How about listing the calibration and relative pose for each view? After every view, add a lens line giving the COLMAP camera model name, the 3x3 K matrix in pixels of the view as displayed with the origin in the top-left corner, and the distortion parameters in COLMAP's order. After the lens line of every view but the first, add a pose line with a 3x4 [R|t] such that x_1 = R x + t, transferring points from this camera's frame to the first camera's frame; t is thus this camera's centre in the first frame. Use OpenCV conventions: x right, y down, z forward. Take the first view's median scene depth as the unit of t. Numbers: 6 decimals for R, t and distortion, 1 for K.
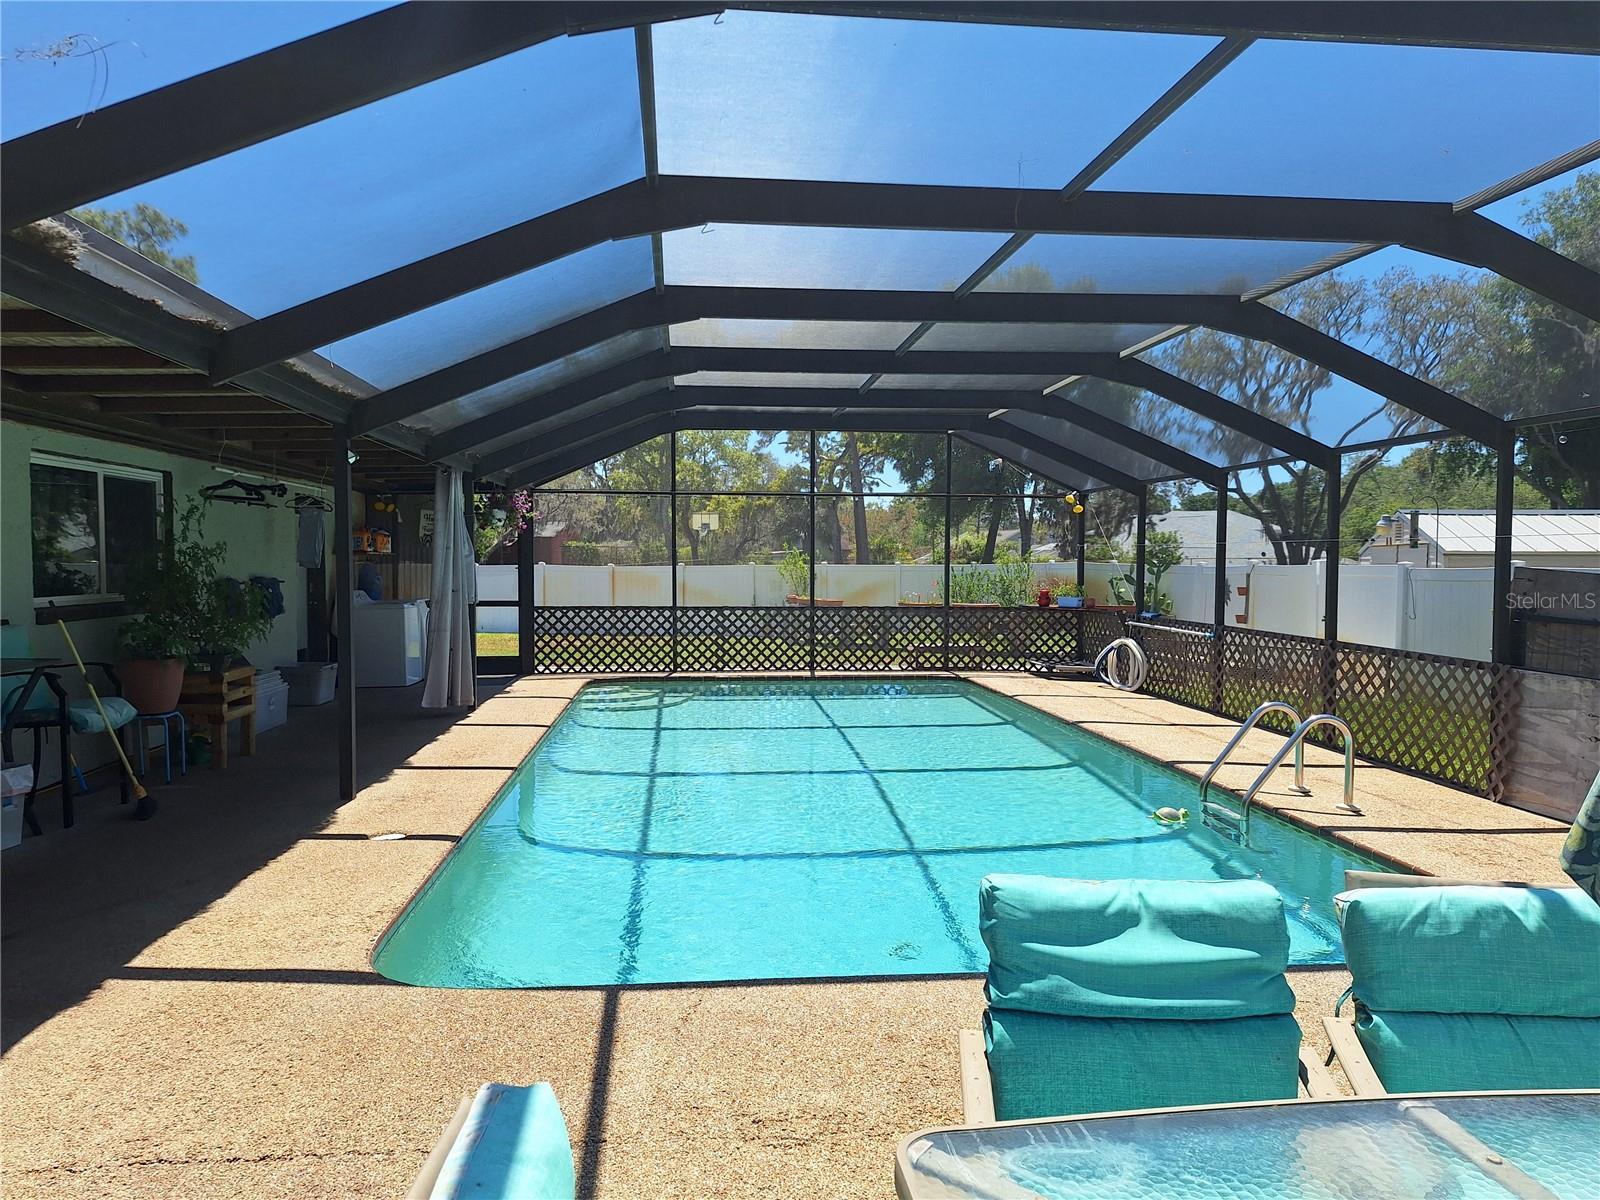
lens RADIAL K [[1104.0, 0, 798.2], [0, 1104.0, 606.5], [0, 0, 1]] dist [0.080621, -0.081911]
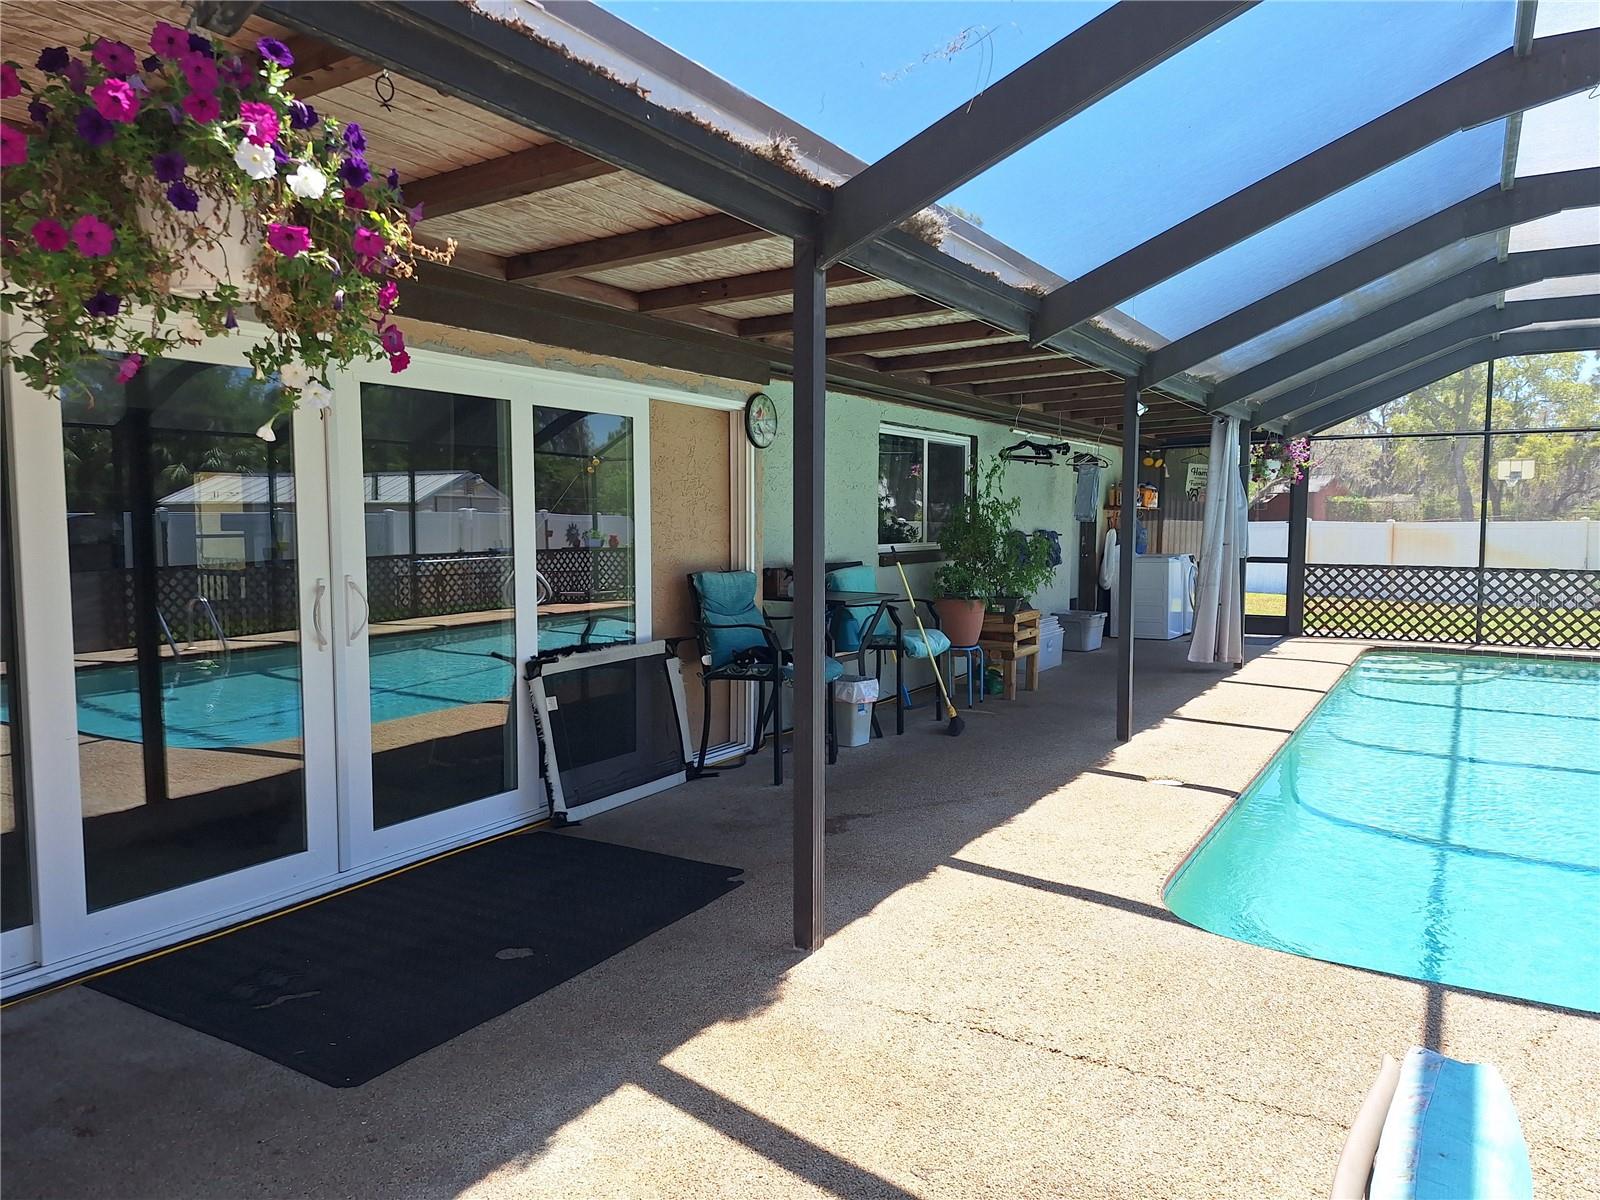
lens RADIAL K [[1104.0, 0, 816.9], [0, 1104.0, 601.2], [0, 0, 1]] dist [0.080621, -0.081911]
pose [[0.806637, 0.042752, -0.589499, -0.024455], [-0.024023, 0.998928, 0.039573, 0.007111], [0.590559, -0.017760, 0.806799, -0.001056]]
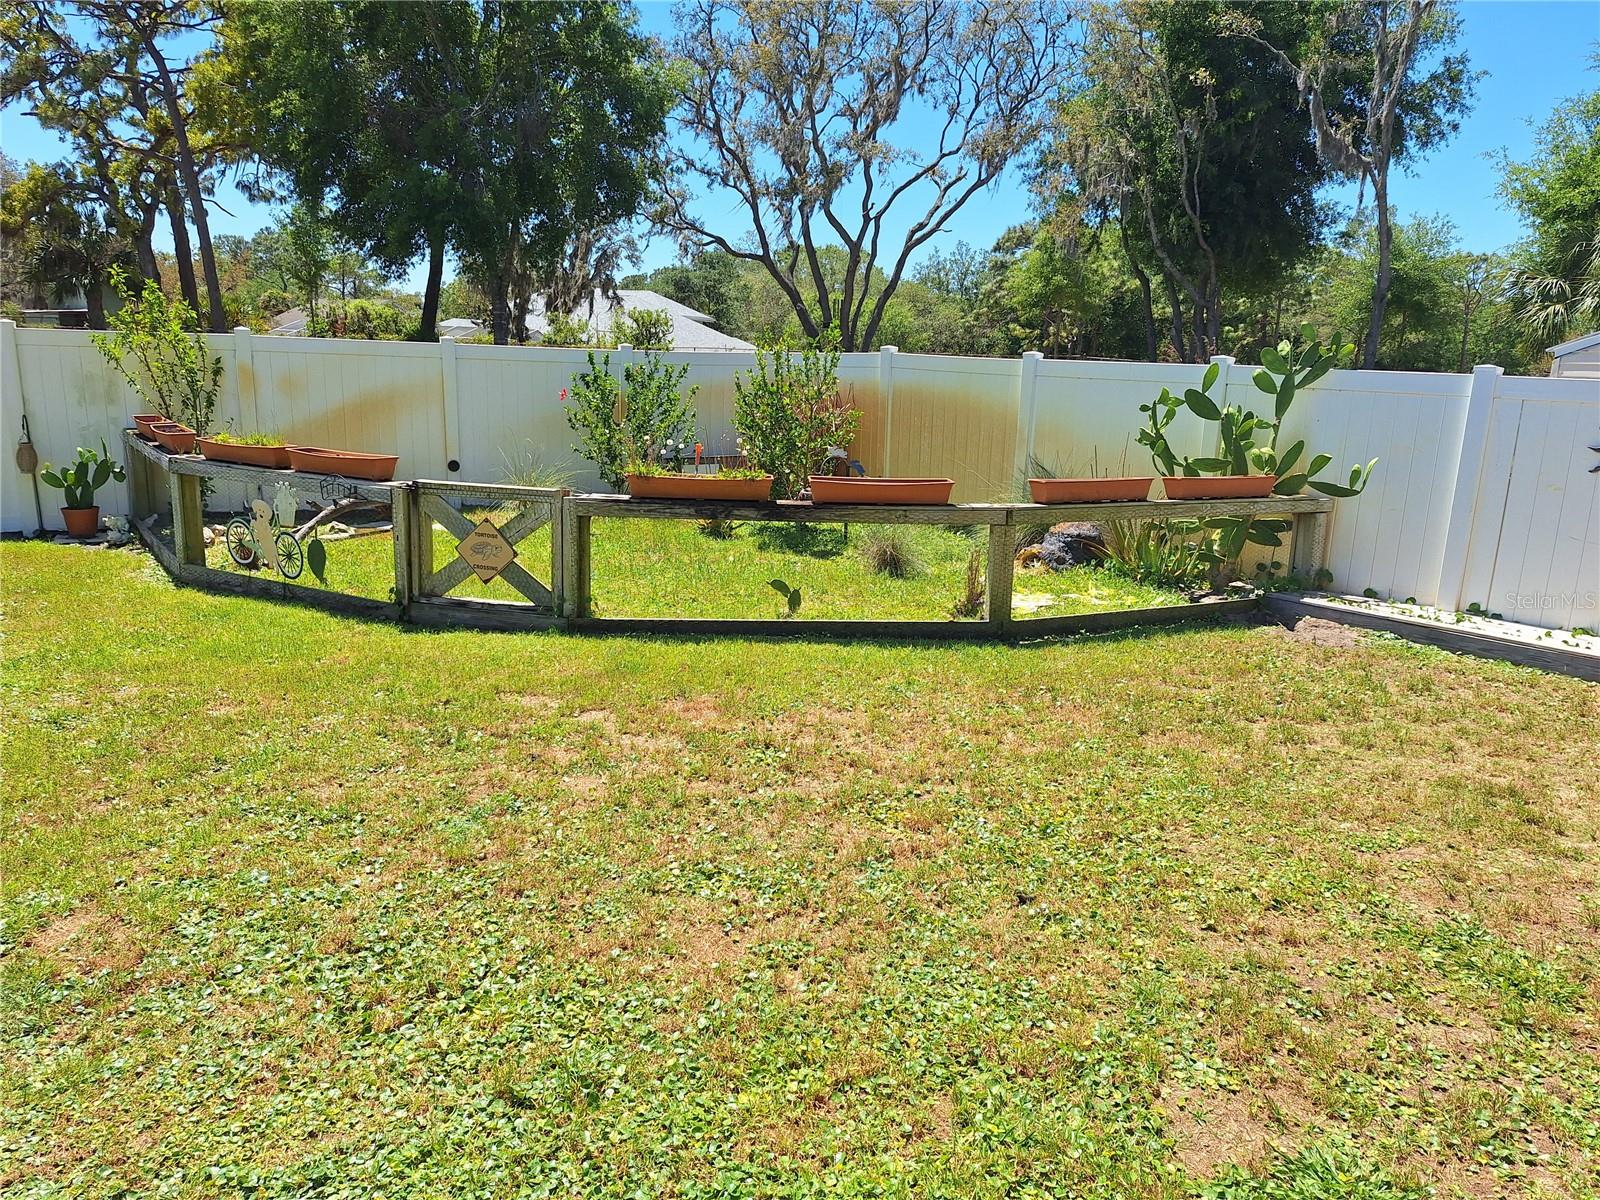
lens RADIAL K [[1104.0, 0, 802.9], [0, 1104.0, 594.5], [0, 0, 1]] dist [0.080621, -0.081911]
pose [[0.838387, -0.088093, 0.537909, -0.105844], [-0.009723, 0.984280, 0.176349, -0.071436], [-0.544988, -0.153079, 0.824351, 2.008892]]
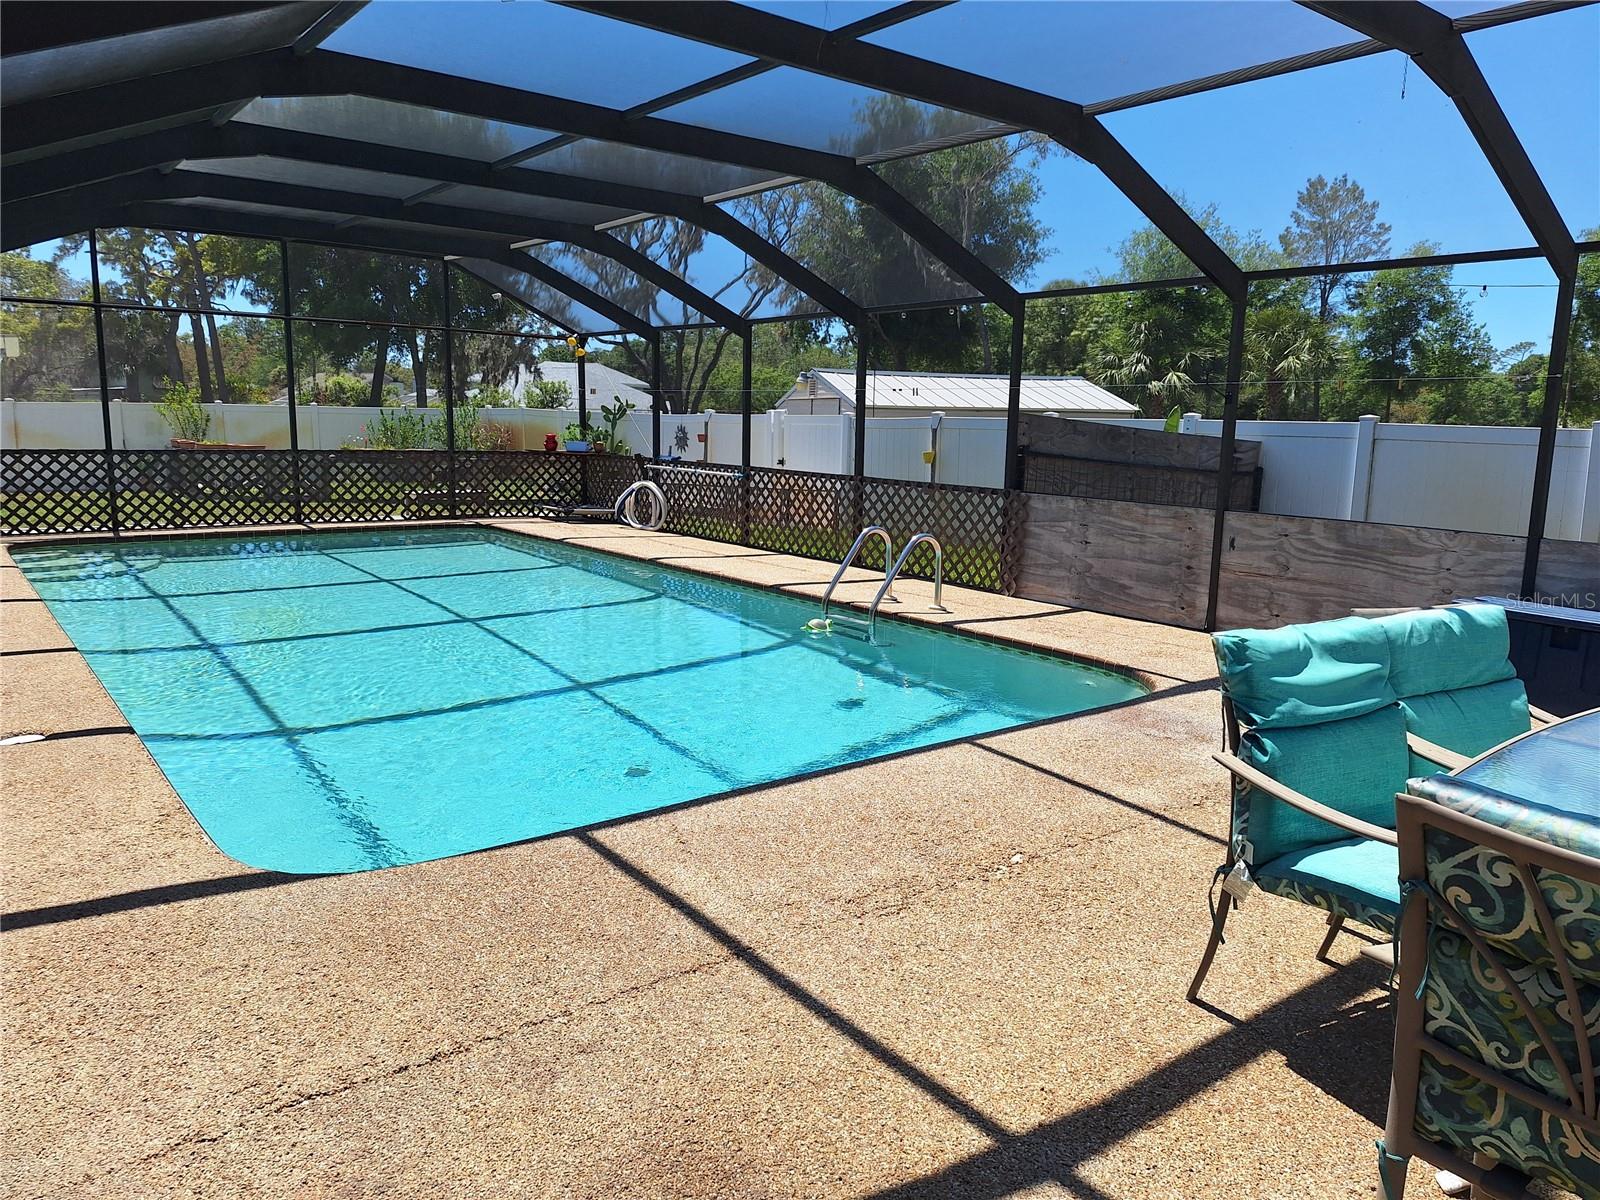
lens RADIAL K [[1104.0, 0, 804.1], [0, 1104.0, 594.6], [0, 0, 1]] dist [0.080621, -0.081911]
pose [[0.843026, -0.071704, 0.533072, -0.241647], [0.006062, 0.992278, 0.123887, 0.011563], [-0.537839, -0.101209, 0.836951, 0.057919]]
